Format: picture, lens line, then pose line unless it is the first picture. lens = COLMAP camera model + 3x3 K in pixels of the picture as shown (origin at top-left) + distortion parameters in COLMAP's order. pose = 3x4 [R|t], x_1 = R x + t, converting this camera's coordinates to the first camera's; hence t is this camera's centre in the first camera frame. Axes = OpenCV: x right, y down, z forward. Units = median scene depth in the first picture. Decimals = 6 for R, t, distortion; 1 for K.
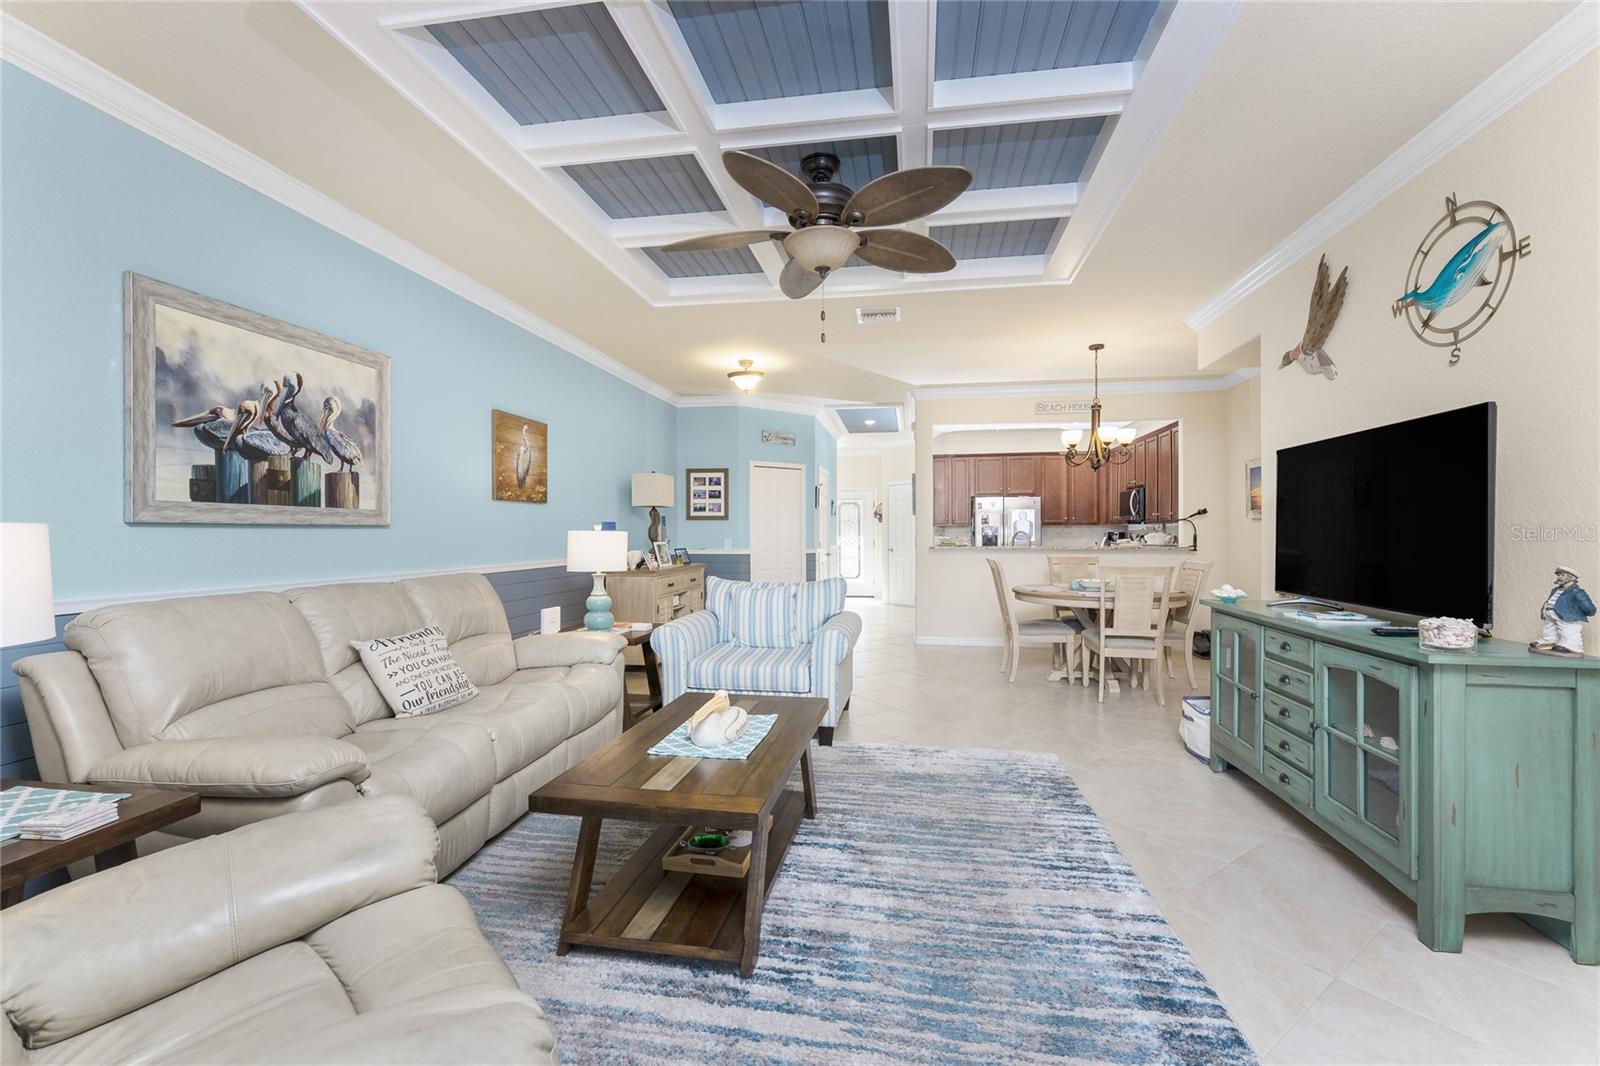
lens RADIAL K [[652.8, 0, 810.1], [0, 652.8, 533.5], [0, 0, 1]] dist [-0.000228, 0.000138]
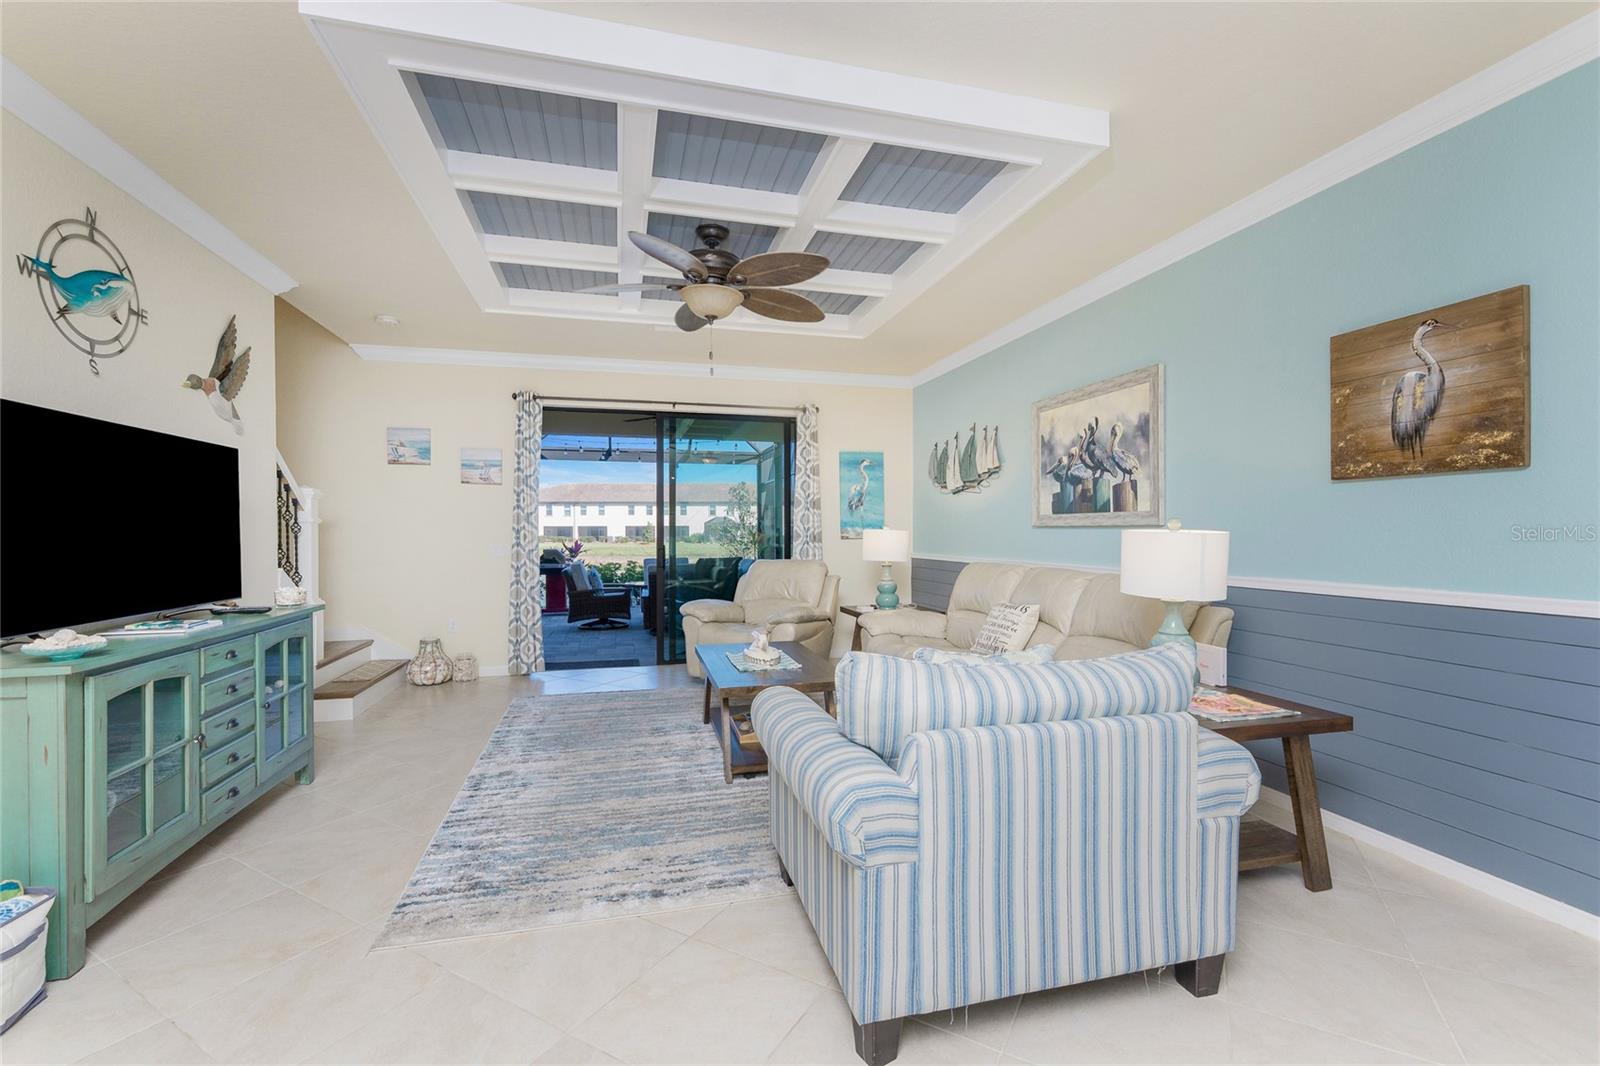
lens RADIAL K [[652.8, 0, 853.3], [0, 652.8, 525.5], [0, 0, 1]] dist [-0.000228, 0.000138]
pose [[-0.872650, -0.000353, -0.488347, 0.348134], [0.002906, 0.999978, -0.005917, -0.007838], [0.488338, -0.006582, -0.872630, 1.985670]]
